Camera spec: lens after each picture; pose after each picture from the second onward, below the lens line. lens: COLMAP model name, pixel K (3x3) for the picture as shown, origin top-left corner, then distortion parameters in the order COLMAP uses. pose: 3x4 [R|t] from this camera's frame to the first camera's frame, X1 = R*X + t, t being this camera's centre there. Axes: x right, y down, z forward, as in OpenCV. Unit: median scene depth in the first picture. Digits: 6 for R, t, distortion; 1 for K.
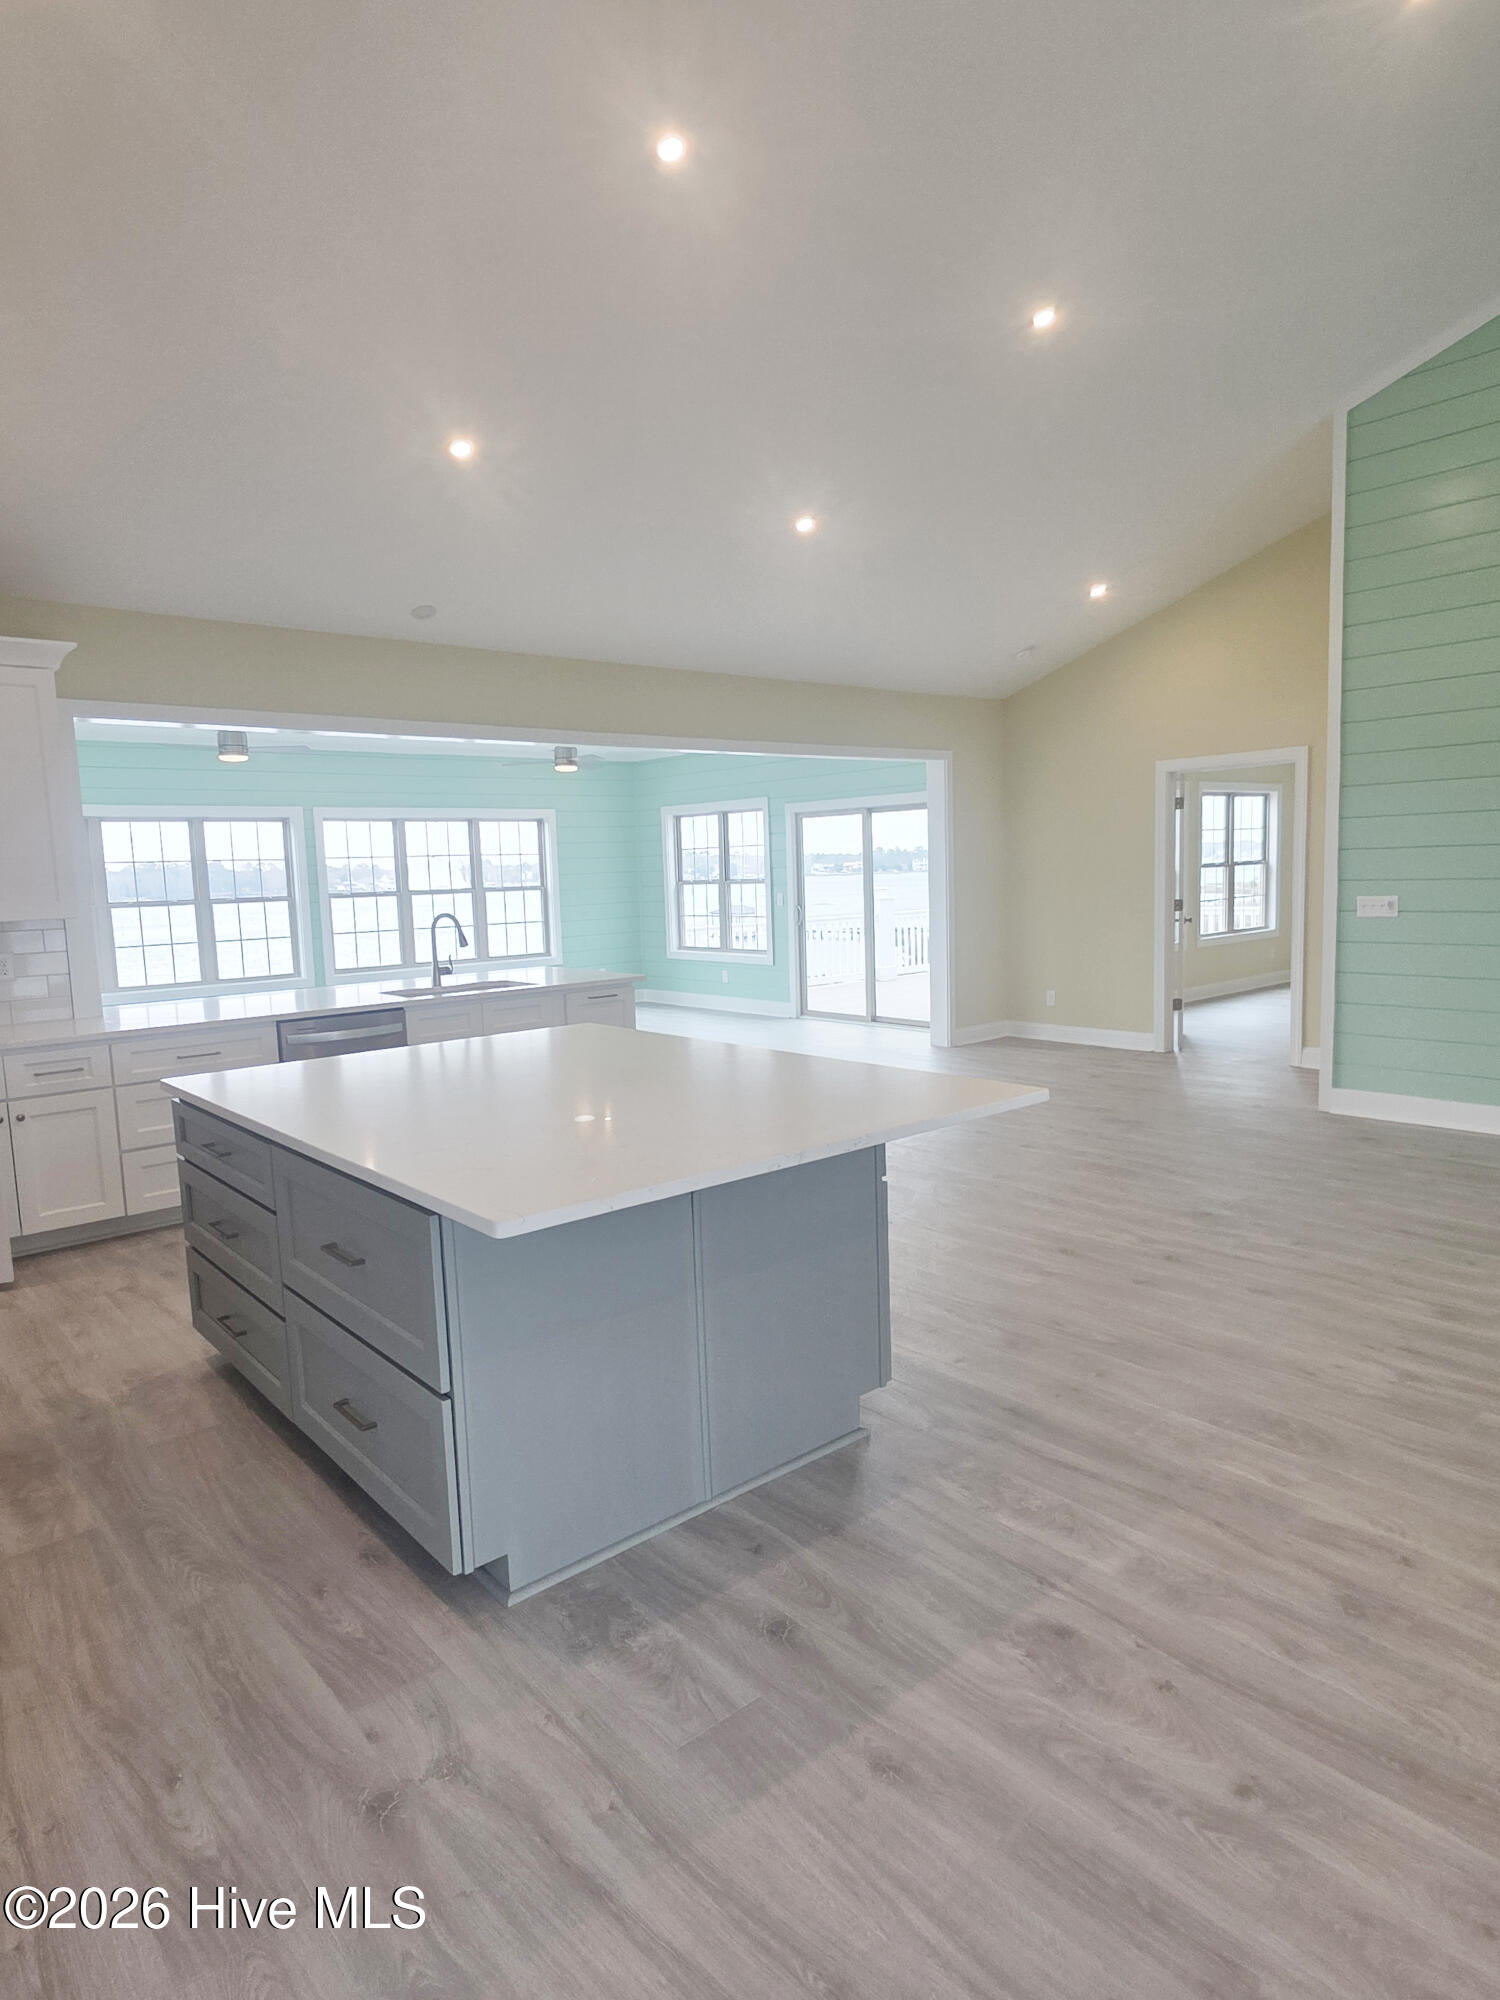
lens RADIAL K [[1170.4, 0, 740.7], [0, 1170.4, 1008.5], [0, 0, 1]] dist [0.003418, -0.000092]
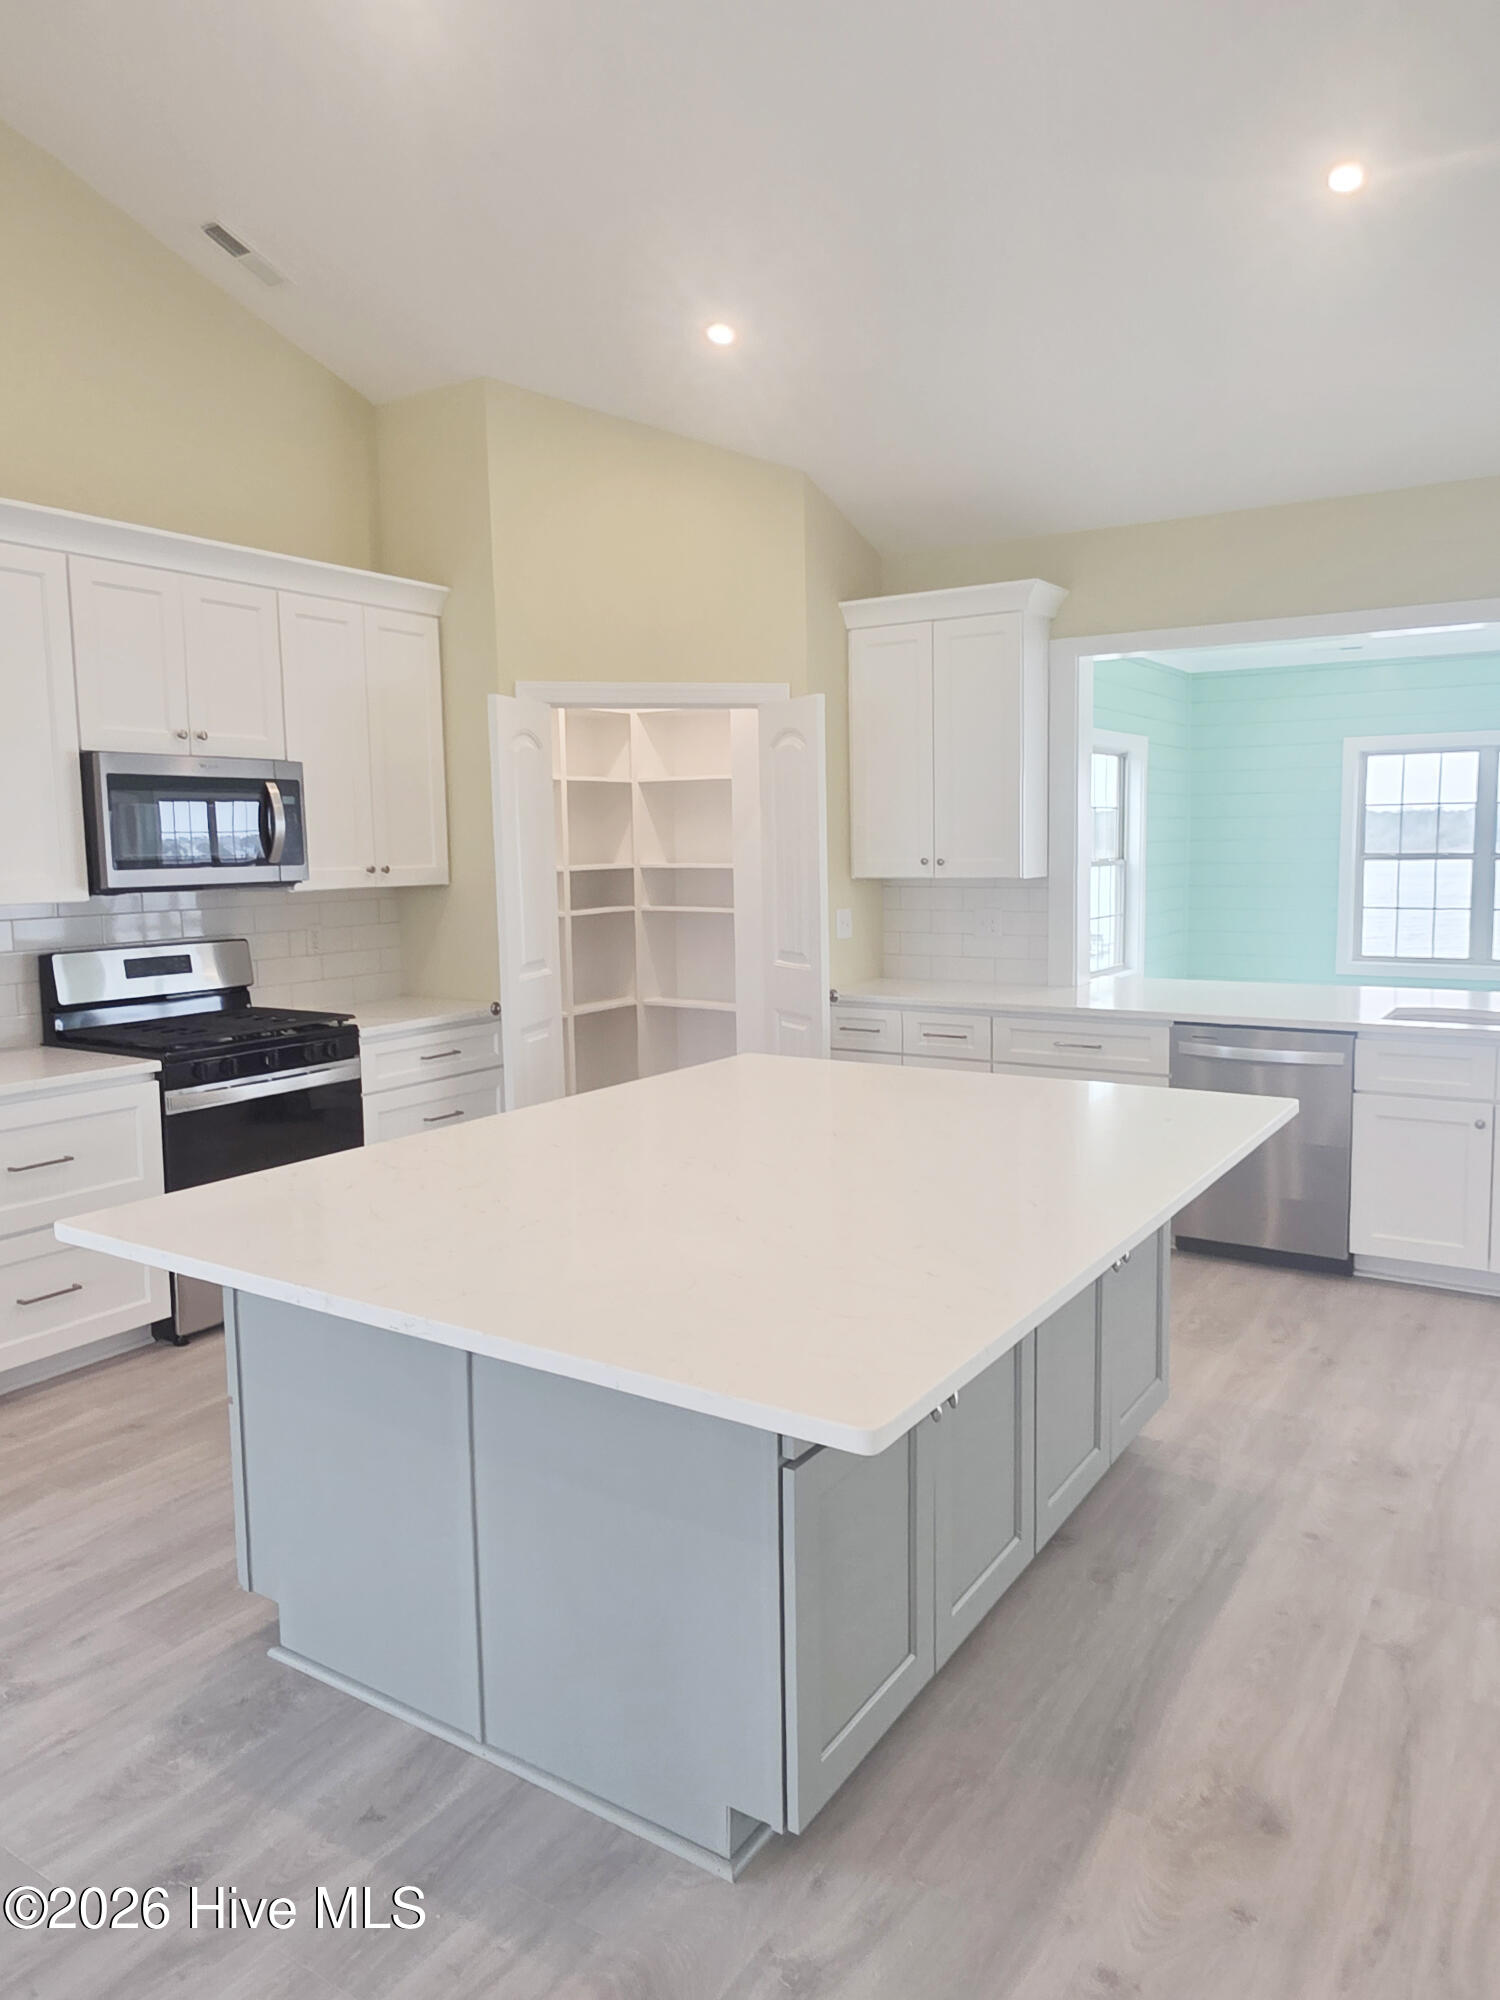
lens RADIAL K [[1370.5, 0, 738.6], [0, 1370.5, 996.8], [0, 0, 1]] dist [0.013538, -0.007163]
pose [[0.283891, 0.137479, -0.948950, 0.257700], [-0.109656, 0.987830, 0.110307, -0.049153], [0.952566, 0.072742, 0.295511, 0.294582]]
